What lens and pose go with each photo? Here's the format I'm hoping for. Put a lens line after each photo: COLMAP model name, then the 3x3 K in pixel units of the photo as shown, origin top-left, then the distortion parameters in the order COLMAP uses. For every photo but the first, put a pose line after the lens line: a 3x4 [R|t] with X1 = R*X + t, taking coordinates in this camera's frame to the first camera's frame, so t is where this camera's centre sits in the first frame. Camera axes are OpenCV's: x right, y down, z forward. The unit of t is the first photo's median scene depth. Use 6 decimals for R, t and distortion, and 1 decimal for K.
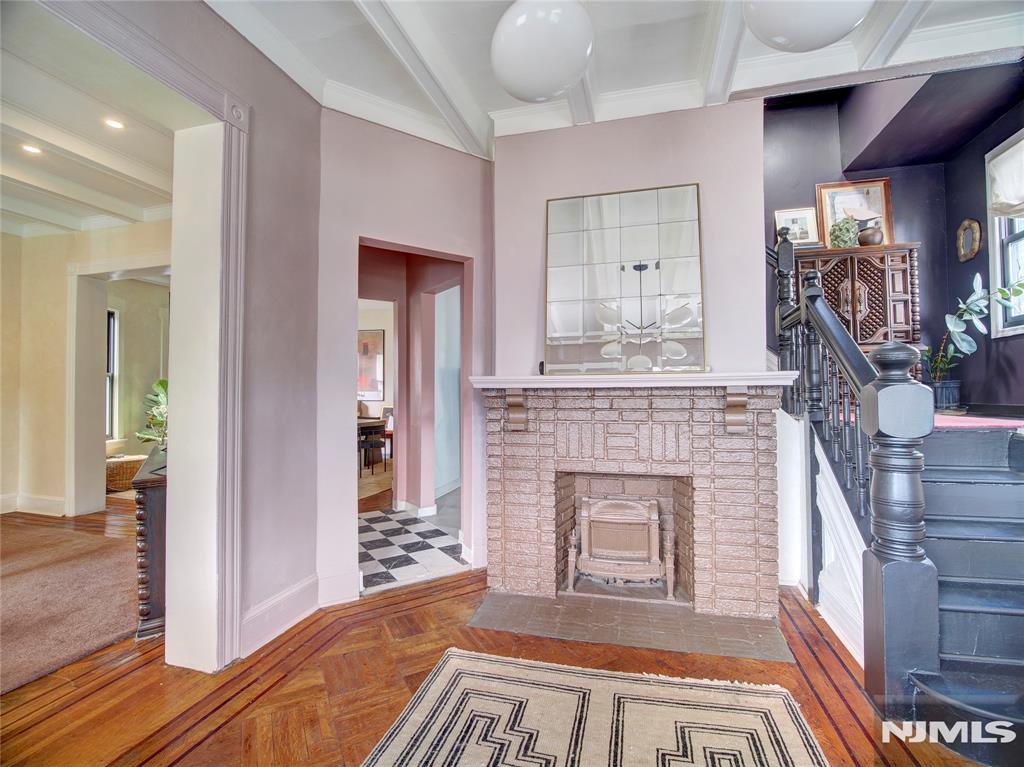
lens RADIAL K [[465.6, 0, 512.0], [0, 465.6, 383.5], [0, 0, 1]] dist [-0.016456, 0.000015]
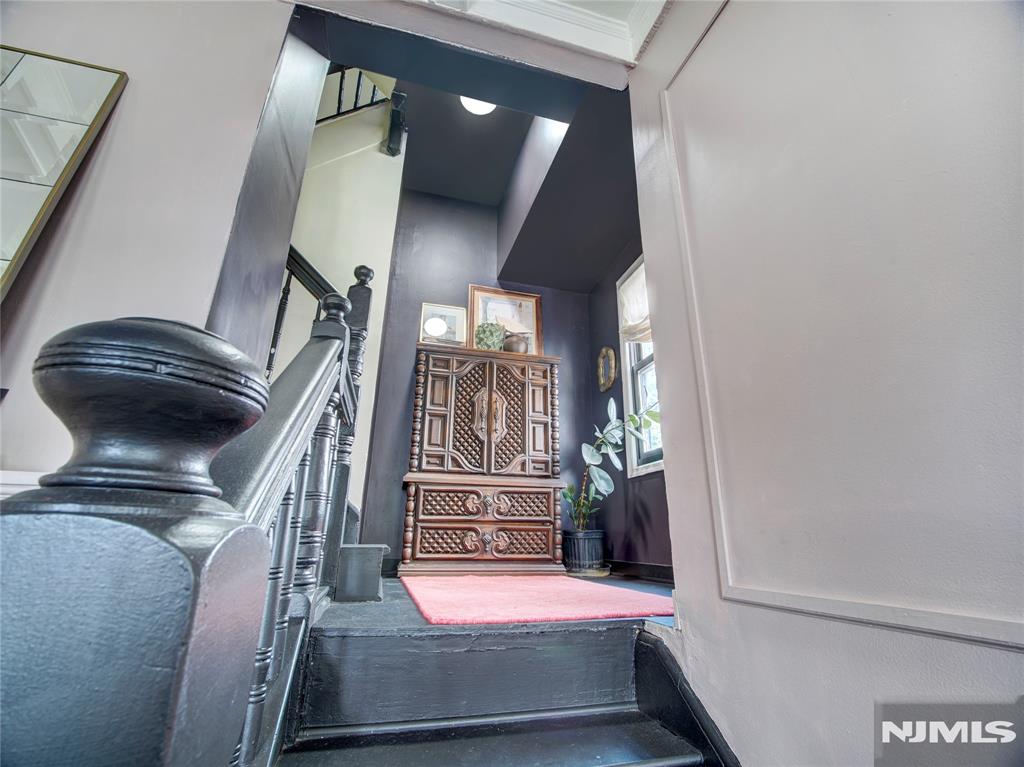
lens RADIAL K [[471.4, 0, 513.5], [0, 471.4, 385.1], [0, 0, 1]] dist [-0.002166, -0.001895]
pose [[0.857600, 0.177385, 0.482759, 0.401365], [-0.028668, 0.953669, -0.299488, 0.002740], [-0.513517, 0.243002, 0.822952, 0.338936]]
